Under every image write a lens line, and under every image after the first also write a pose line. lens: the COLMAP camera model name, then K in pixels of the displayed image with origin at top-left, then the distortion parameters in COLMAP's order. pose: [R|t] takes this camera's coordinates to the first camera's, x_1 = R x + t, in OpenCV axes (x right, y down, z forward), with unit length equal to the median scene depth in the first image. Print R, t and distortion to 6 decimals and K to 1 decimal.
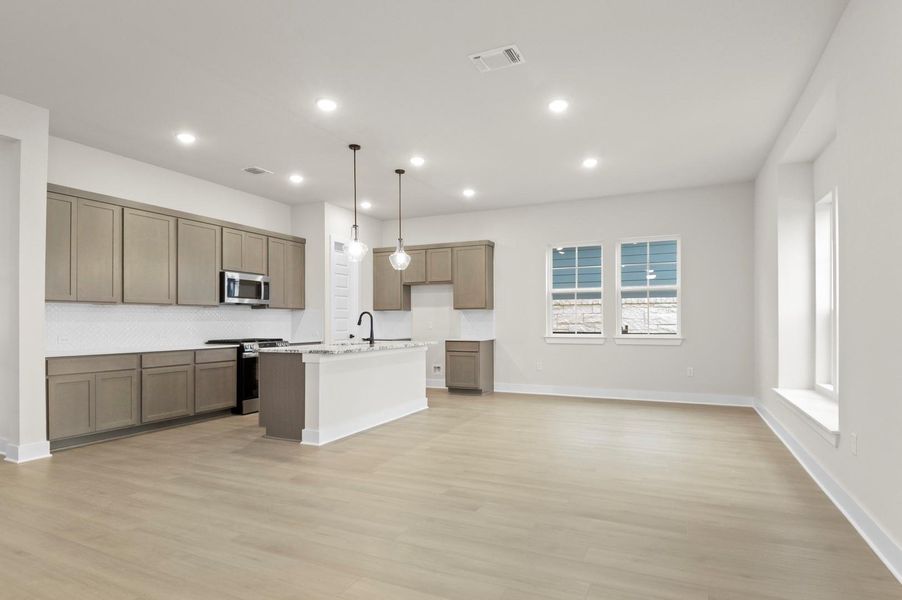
lens RADIAL K [[483.0, 0, 469.4], [0, 483.0, 319.8], [0, 0, 1]] dist [0.014290, -0.029748]
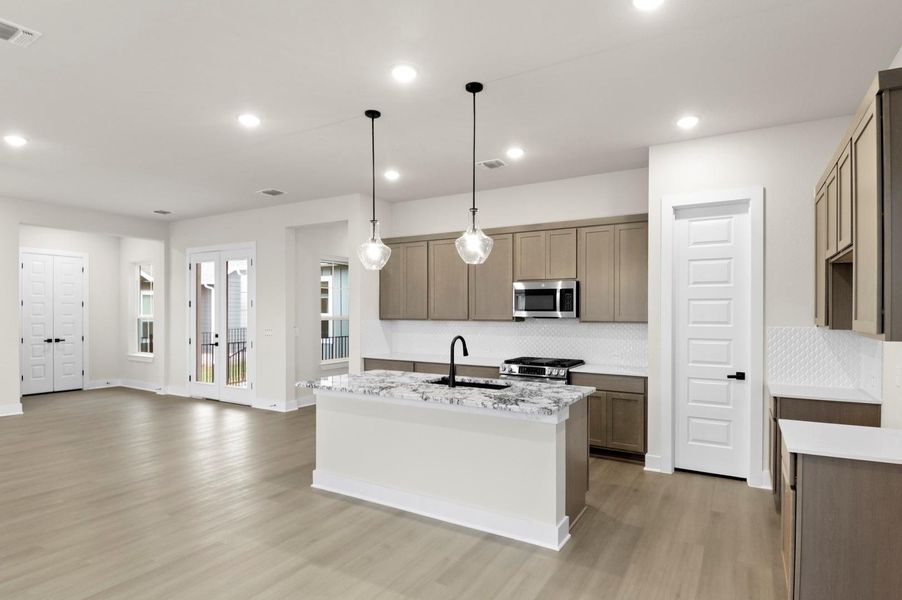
lens RADIAL K [[483.0, 0, 469.3], [0, 483.0, 316.7], [0, 0, 1]] dist [0.014290, -0.029748]
pose [[-0.113064, 0.014202, -0.993486, 0.407354], [0.000623, 0.999899, 0.014223, -0.050403], [0.993587, 0.000989, -0.113062, 1.046031]]
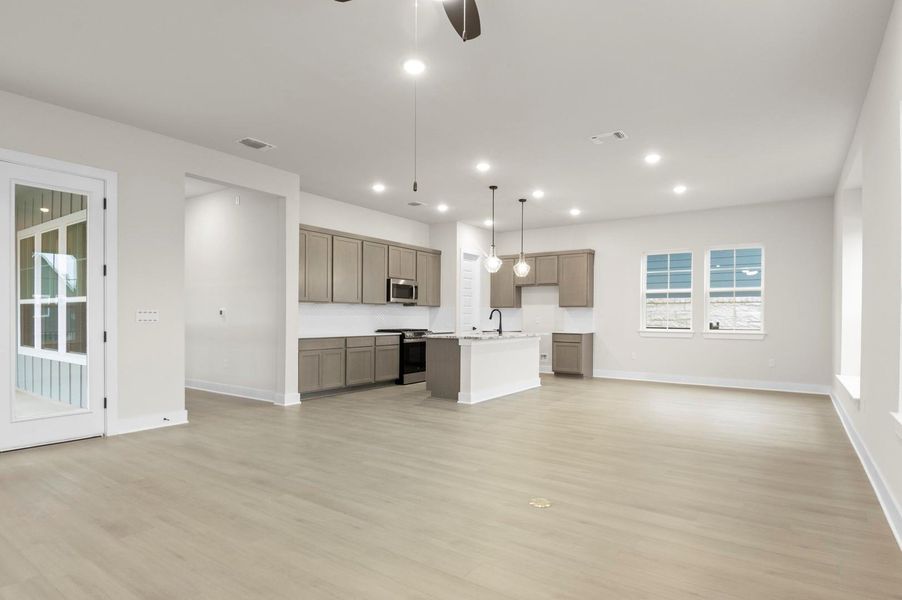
lens RADIAL K [[483.0, 0, 467.1], [0, 483.0, 320.9], [0, 0, 1]] dist [0.014290, -0.029748]
pose [[0.983011, 0.009992, -0.183276, -0.049303], [-0.007875, 0.999894, 0.012277, -0.000390], [0.183379, -0.010625, 0.982985, -0.289318]]
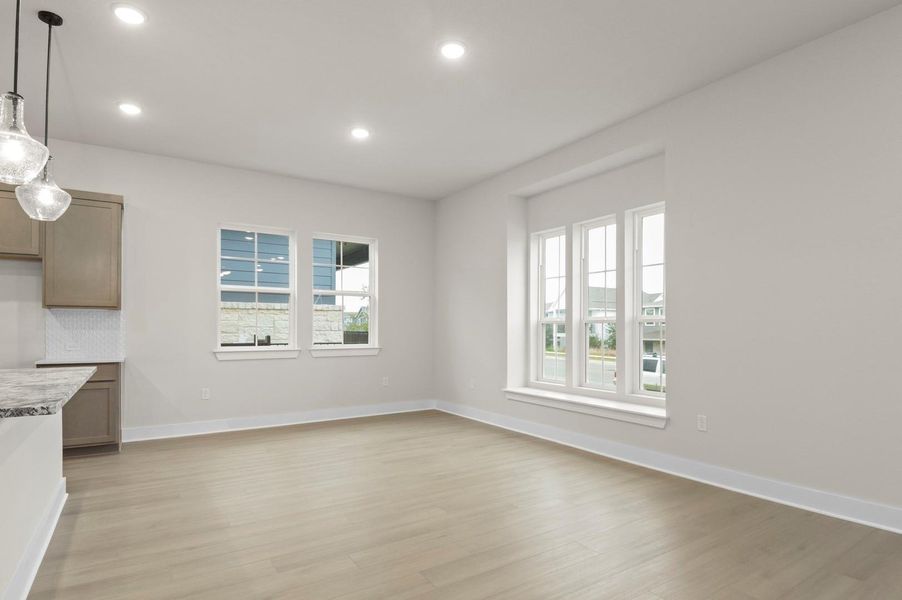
lens RADIAL K [[483.0, 0, 458.8], [0, 483.0, 330.1], [0, 0, 1]] dist [0.014290, -0.029748]
pose [[0.537420, -0.000099, 0.843315, -0.321108], [-0.002692, 0.999995, 0.001833, 0.001653], [-0.843310, -0.003255, 0.537417, 0.406077]]
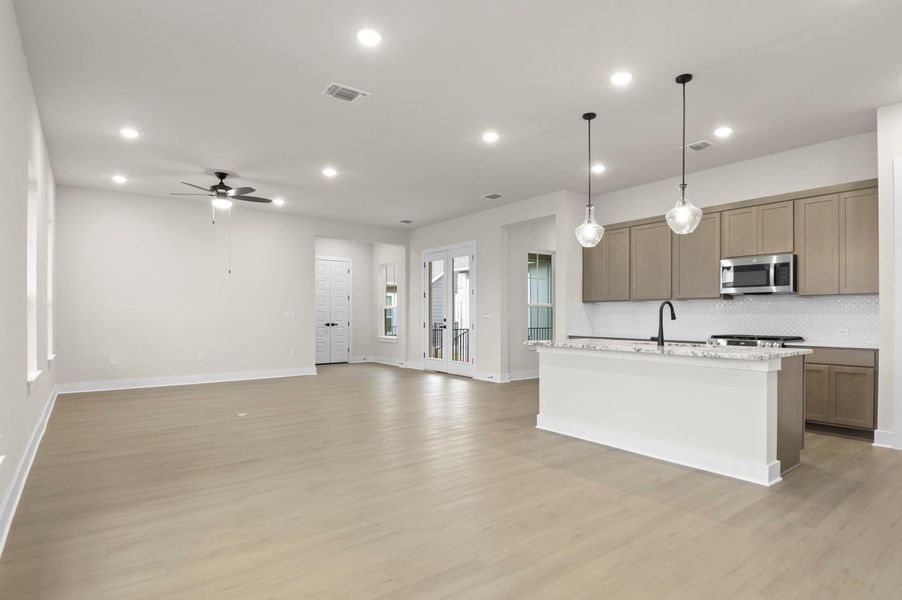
lens RADIAL K [[483.0, 0, 462.5], [0, 483.0, 320.1], [0, 0, 1]] dist [0.014290, -0.029748]
pose [[-0.485216, 0.010785, -0.874328, 0.548600], [0.003369, 0.999940, 0.010465, 0.002951], [0.874388, 0.002132, -0.485223, 1.042902]]
